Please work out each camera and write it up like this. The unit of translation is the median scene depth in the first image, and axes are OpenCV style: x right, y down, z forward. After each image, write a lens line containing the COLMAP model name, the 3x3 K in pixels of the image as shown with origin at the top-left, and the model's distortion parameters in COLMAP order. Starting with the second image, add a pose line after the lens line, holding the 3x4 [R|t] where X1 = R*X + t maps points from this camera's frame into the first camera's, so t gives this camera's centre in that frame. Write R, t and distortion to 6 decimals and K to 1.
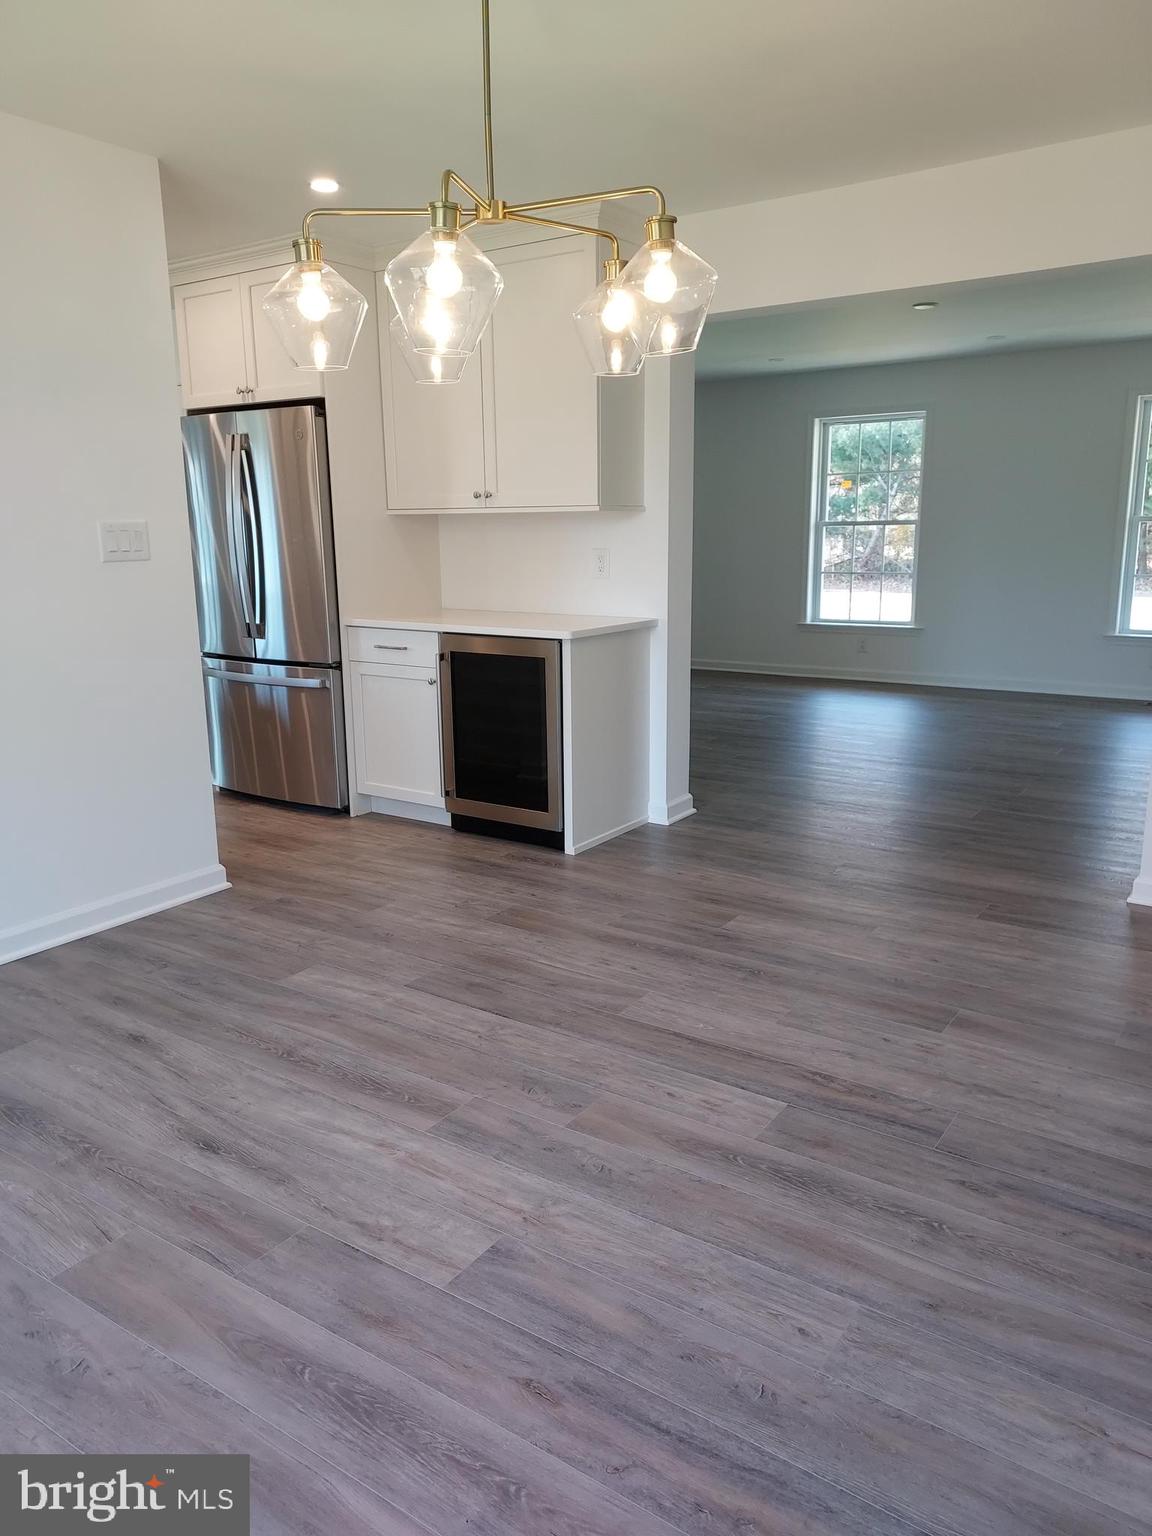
lens RADIAL K [[1125.7, 0, 579.1], [0, 1125.7, 769.5], [0, 0, 1]] dist [0.044612, -0.012728]
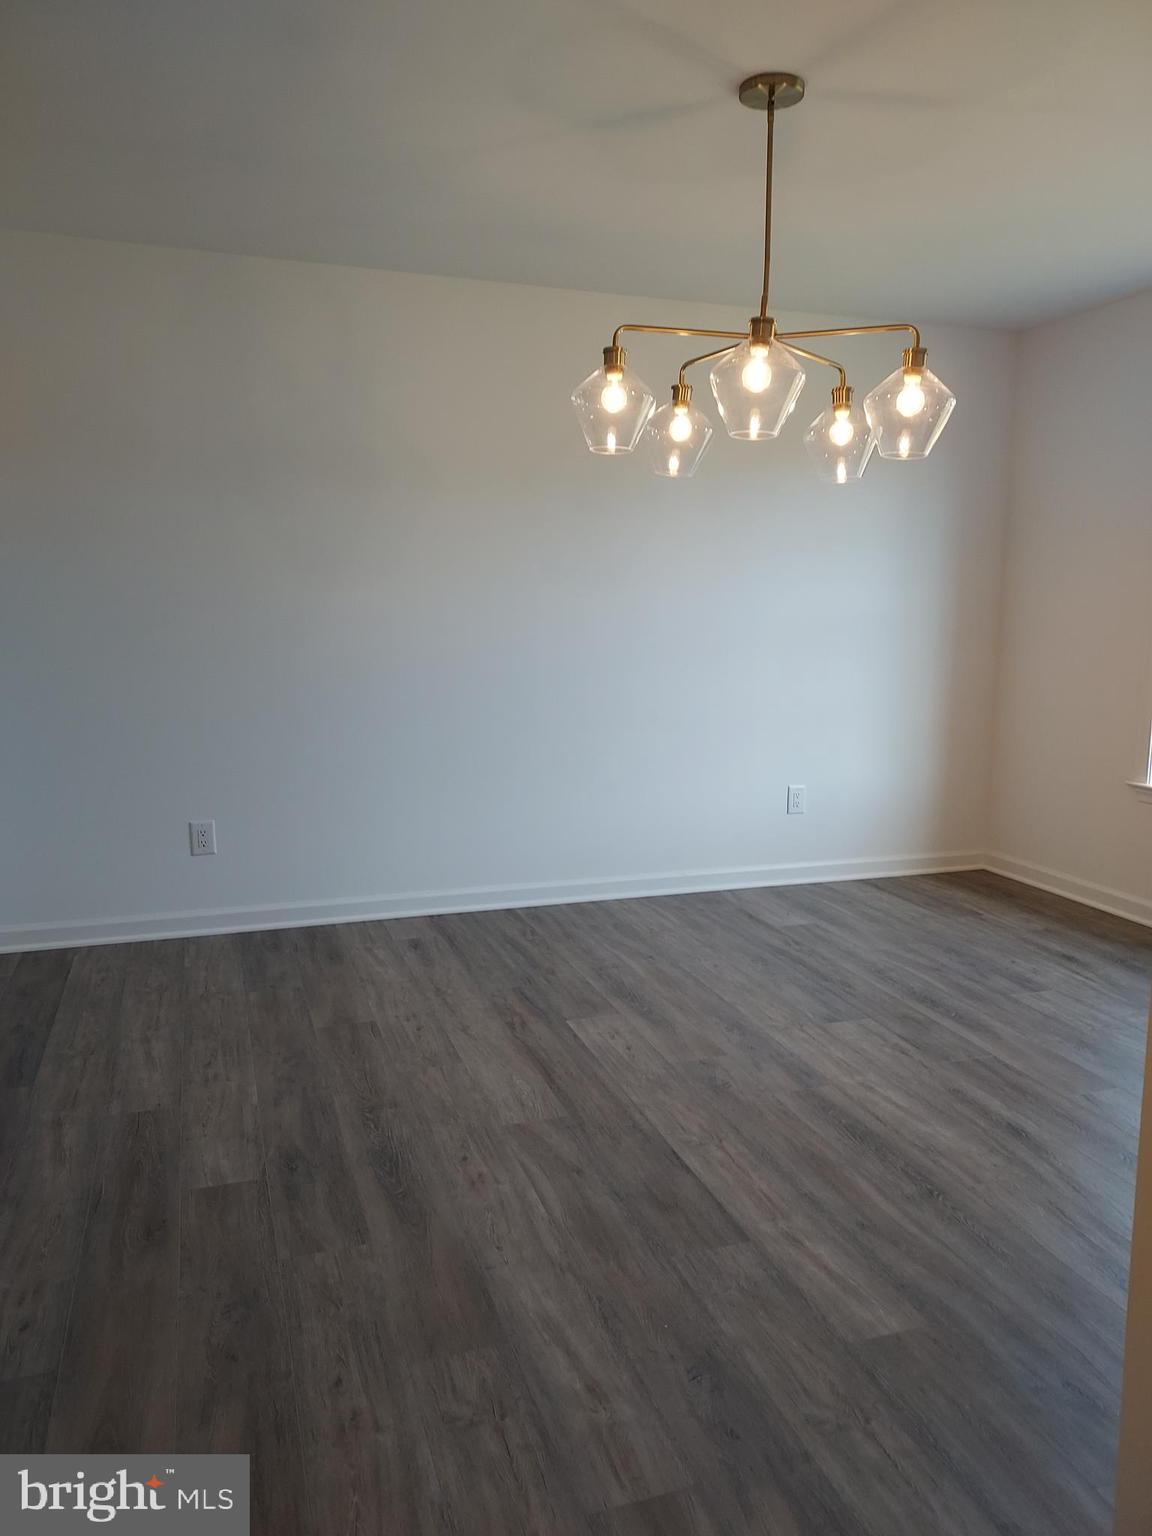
lens RADIAL K [[1125.7, 0, 577.1], [0, 1125.7, 766.7], [0, 0, 1]] dist [0.044612, -0.012728]
pose [[-0.806836, -0.086781, 0.584367, -0.551406], [0.129510, 0.939110, 0.318276, -0.388201], [-0.576405, 0.332478, -0.746469, 1.807841]]
